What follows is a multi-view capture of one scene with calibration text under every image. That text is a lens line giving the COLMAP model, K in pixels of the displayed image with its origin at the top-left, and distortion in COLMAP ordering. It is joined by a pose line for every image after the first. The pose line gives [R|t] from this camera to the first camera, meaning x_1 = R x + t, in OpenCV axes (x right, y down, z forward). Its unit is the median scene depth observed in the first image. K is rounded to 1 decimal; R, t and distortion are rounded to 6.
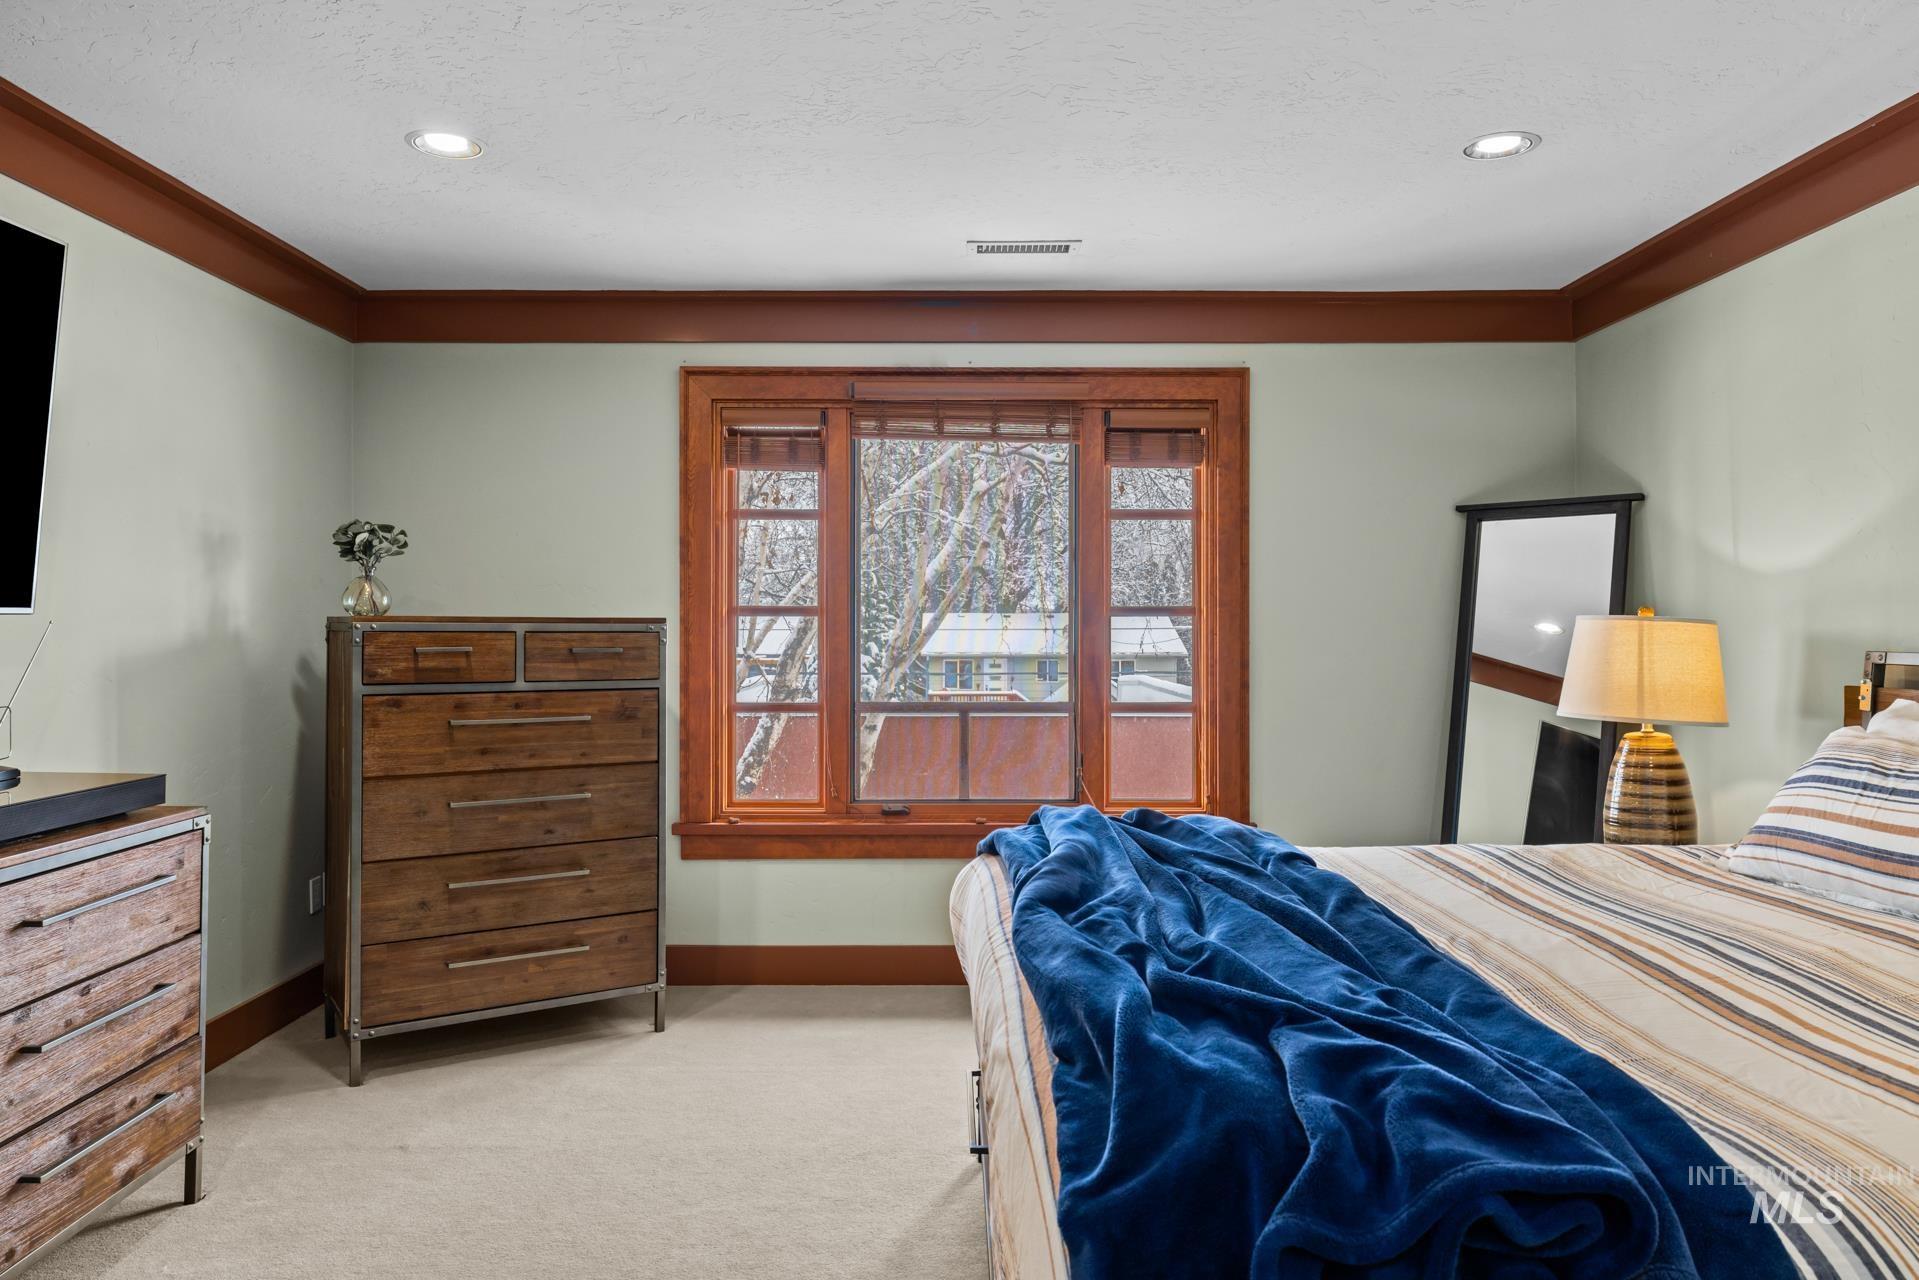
lens RADIAL K [[1249.9, 0, 965.1], [0, 1249.9, 630.9], [0, 0, 1]] dist [0.005501, -0.003800]
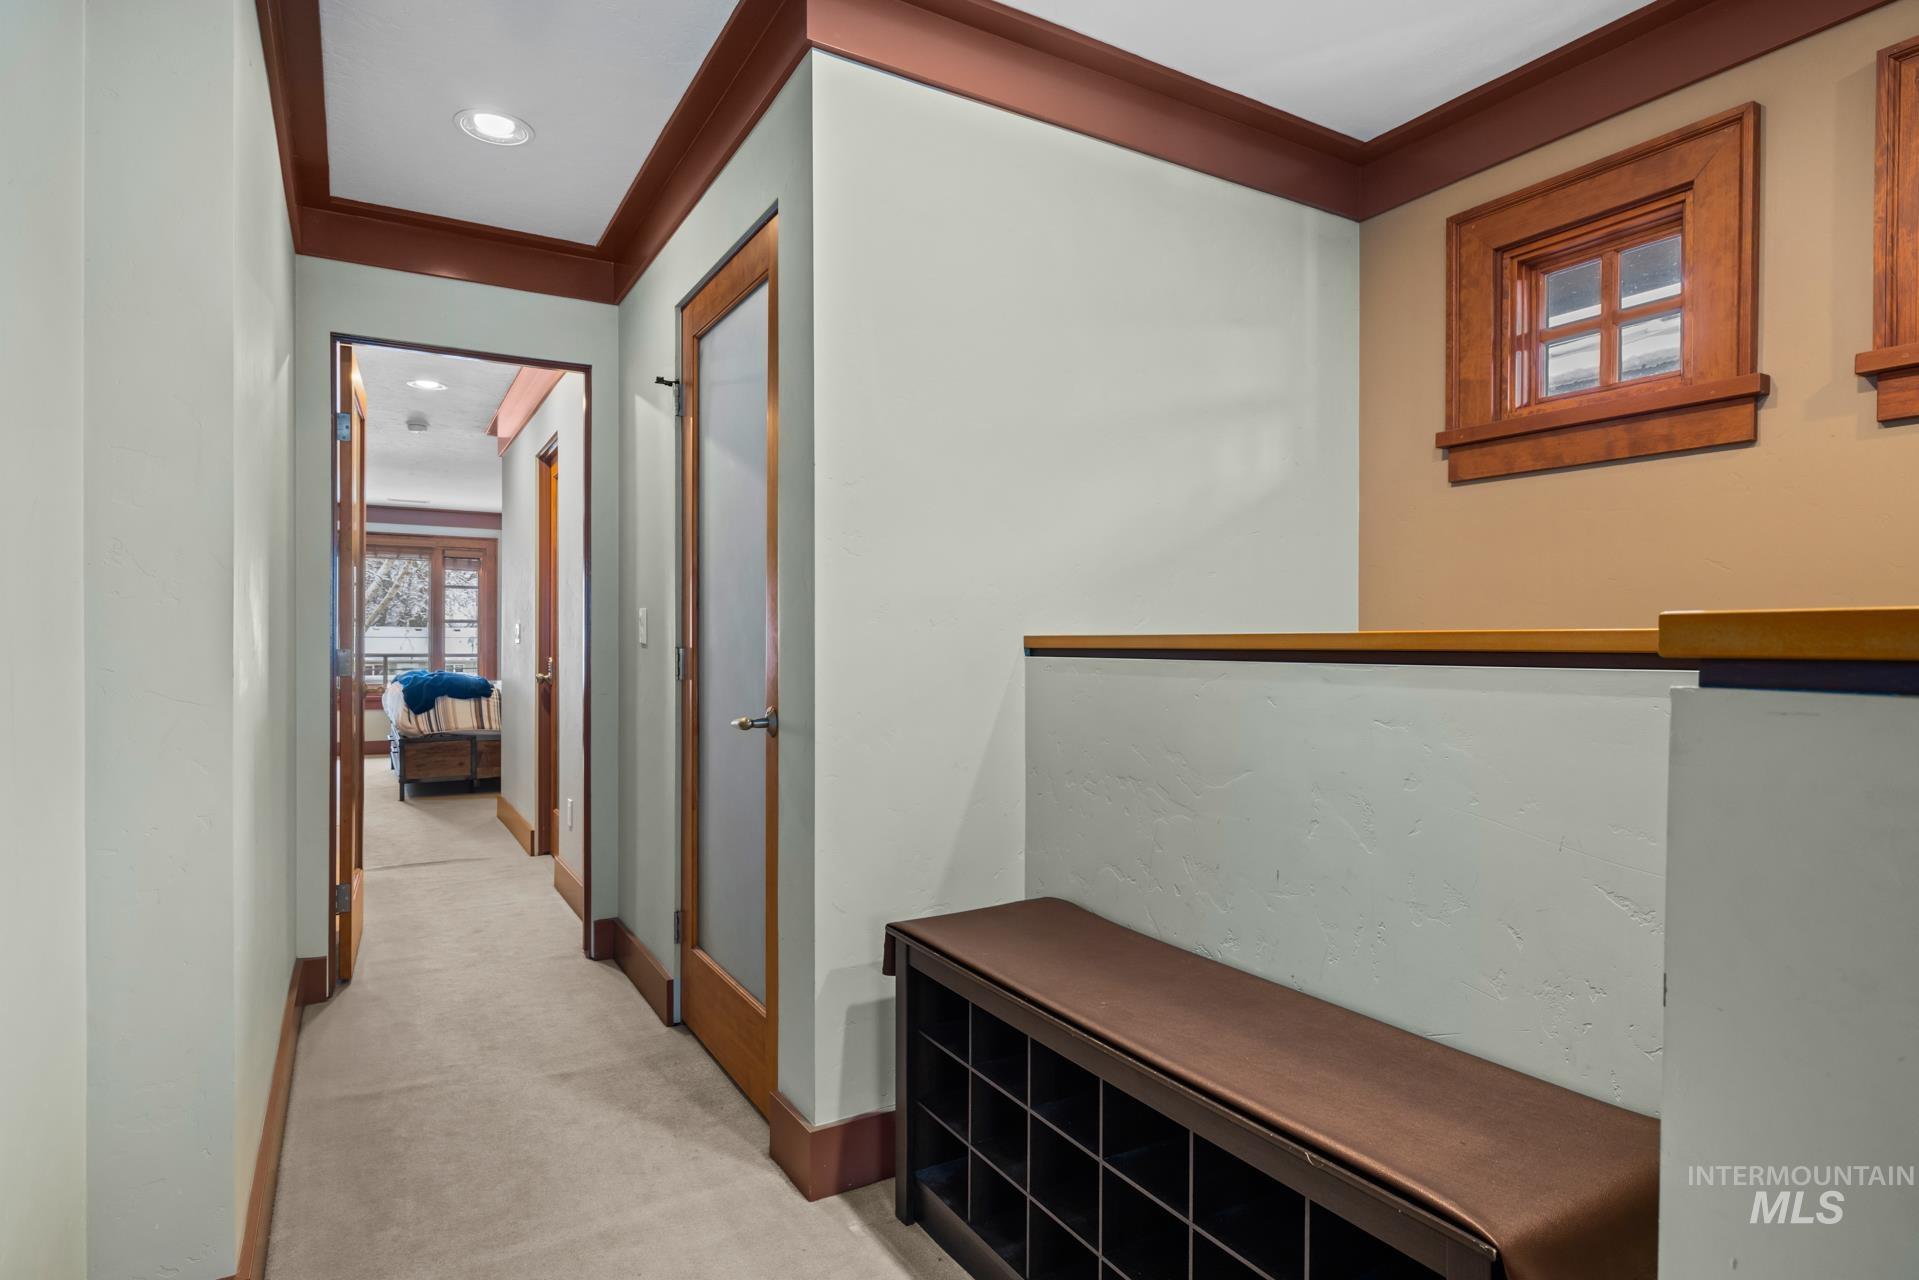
lens RADIAL K [[1018.1, 0, 961.7], [0, 1018.1, 640.4], [0, 0, 1]] dist [-0.009657, 0.005569]
pose [[0.867223, 0.004637, 0.497898, -0.014935], [-0.002114, 0.999982, -0.005631, 0.041829], [-0.497915, 0.003831, 0.867218, -1.674658]]
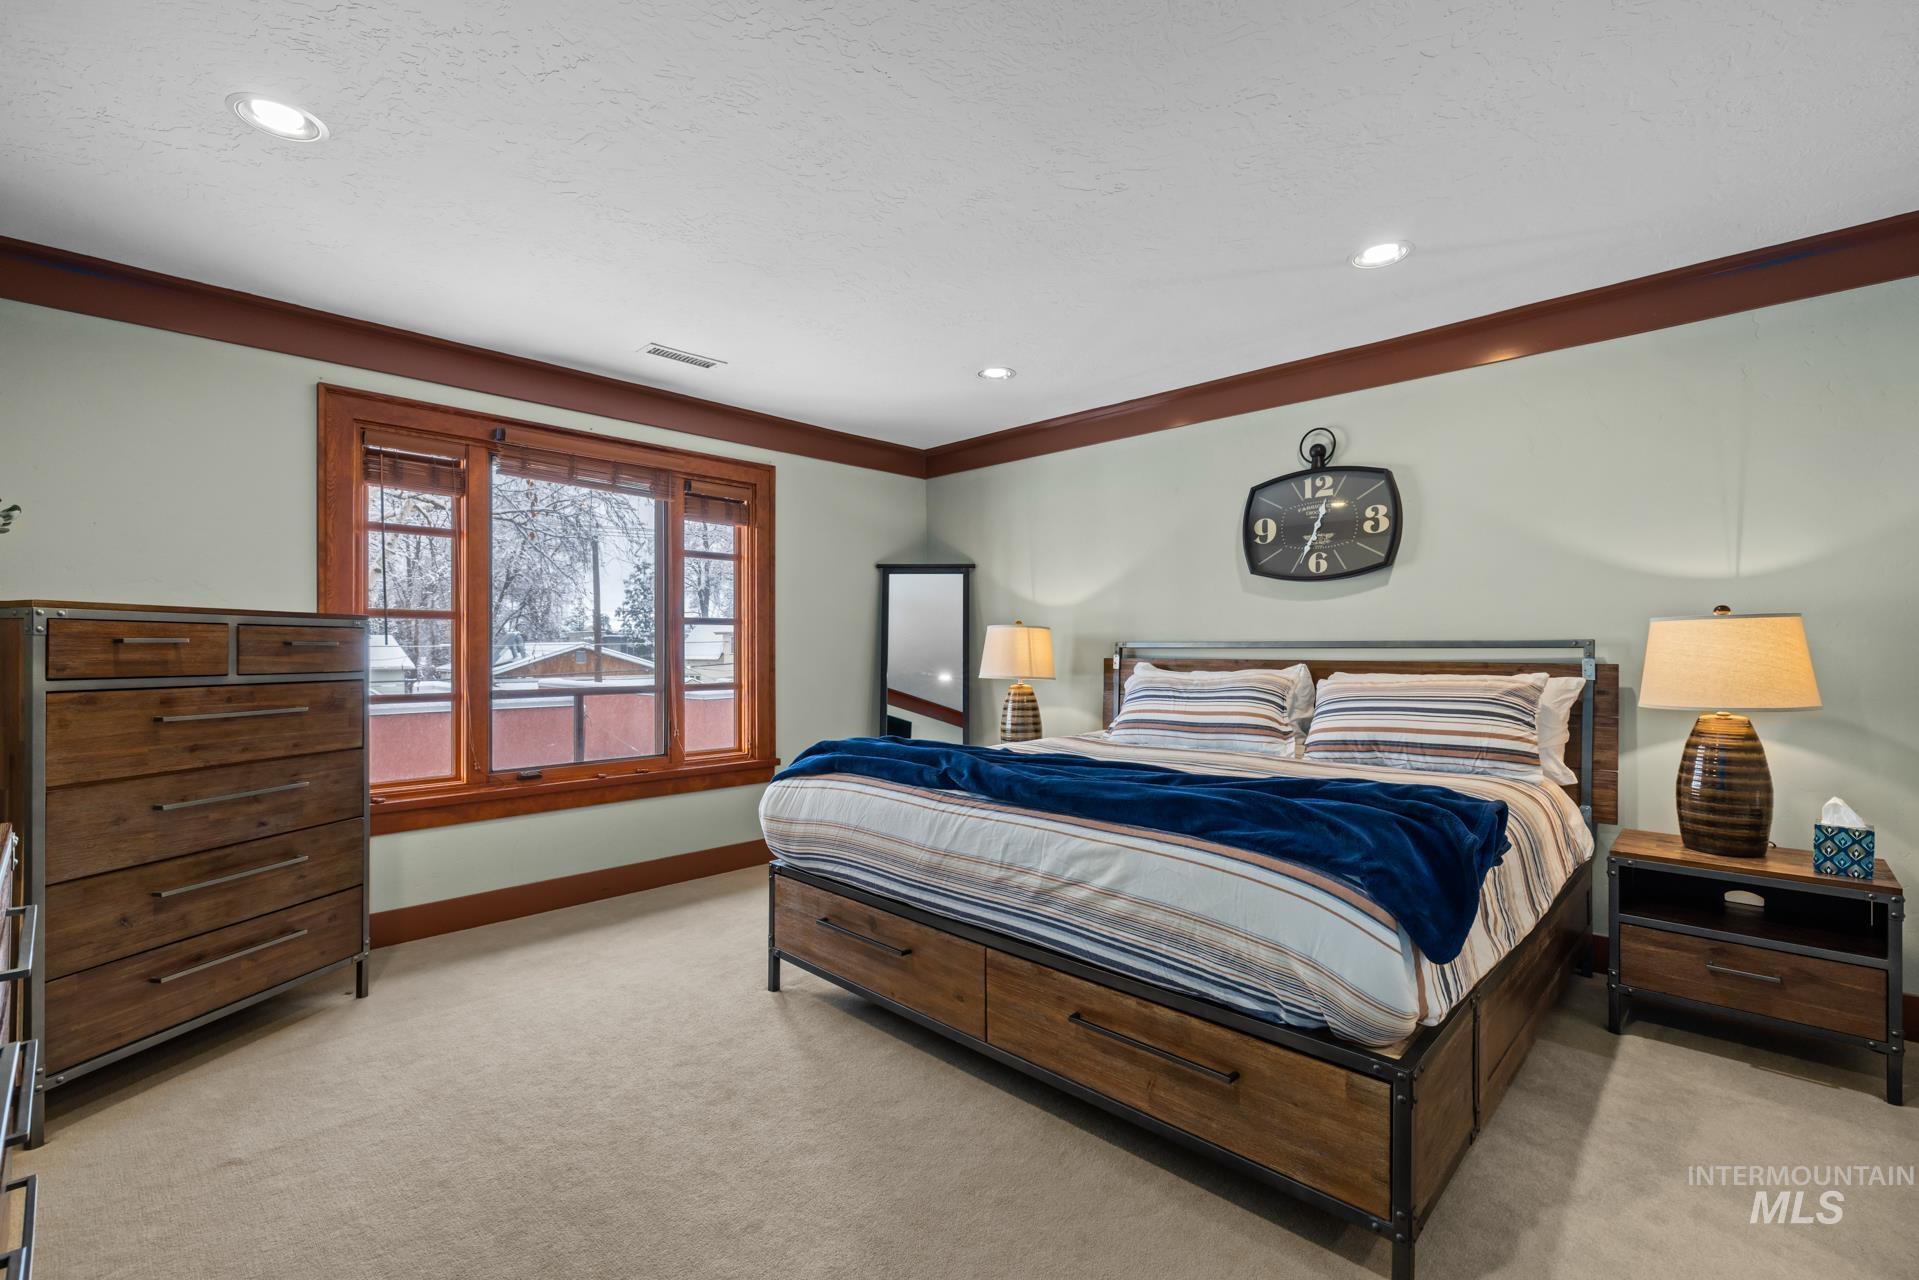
lens RADIAL K [[823.9, 0, 948.2], [0, 823.9, 649.8], [0, 0, 1]] dist [0.002777, -0.000672]
pose [[0.704843, -0.002896, 0.709357, -0.364550], [0.002747, 0.999995, 0.001354, 0.018727], [-0.709358, 0.000994, 0.704848, 0.126634]]
